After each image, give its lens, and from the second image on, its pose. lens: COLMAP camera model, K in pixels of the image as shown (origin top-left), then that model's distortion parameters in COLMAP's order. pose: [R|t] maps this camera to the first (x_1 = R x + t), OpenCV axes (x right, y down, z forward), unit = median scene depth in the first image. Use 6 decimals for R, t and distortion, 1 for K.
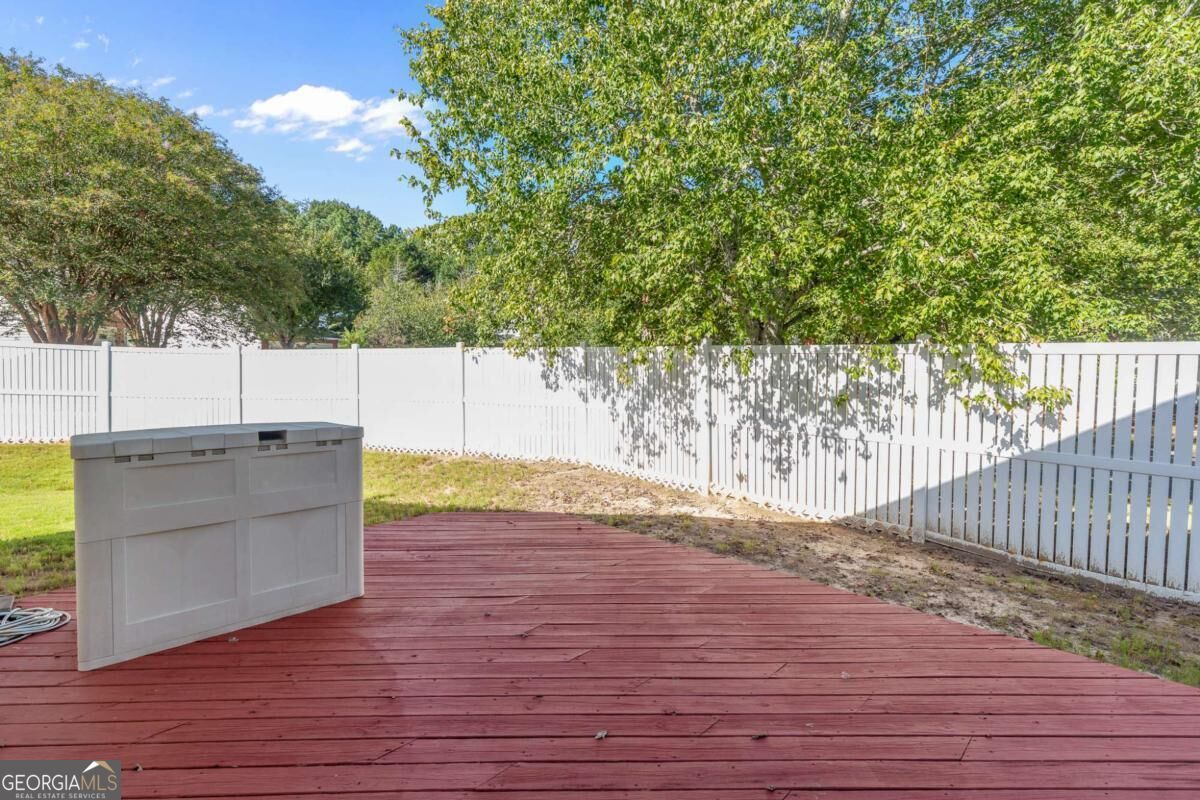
lens RADIAL K [[536.5, 0, 618.6], [0, 536.5, 383.3], [0, 0, 1]] dist [0.000976, 0.000138]
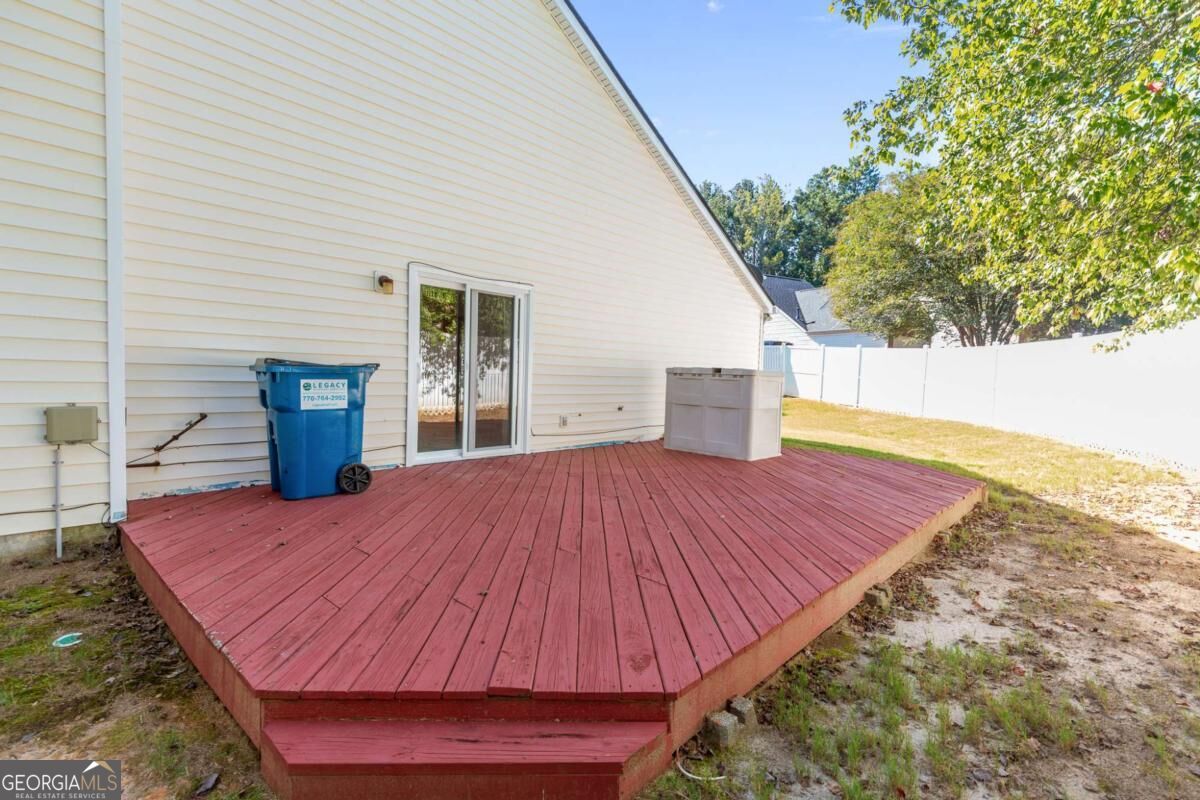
lens RADIAL K [[536.5, 0, 618.6], [0, 536.5, 383.3], [0, 0, 1]] dist [0.000976, 0.000138]
pose [[0.031984, 0.011508, -0.999422, 0.942017], [-0.053931, 0.998497, 0.009771, 0.090660], [0.998032, 0.053587, 0.032557, 0.312256]]
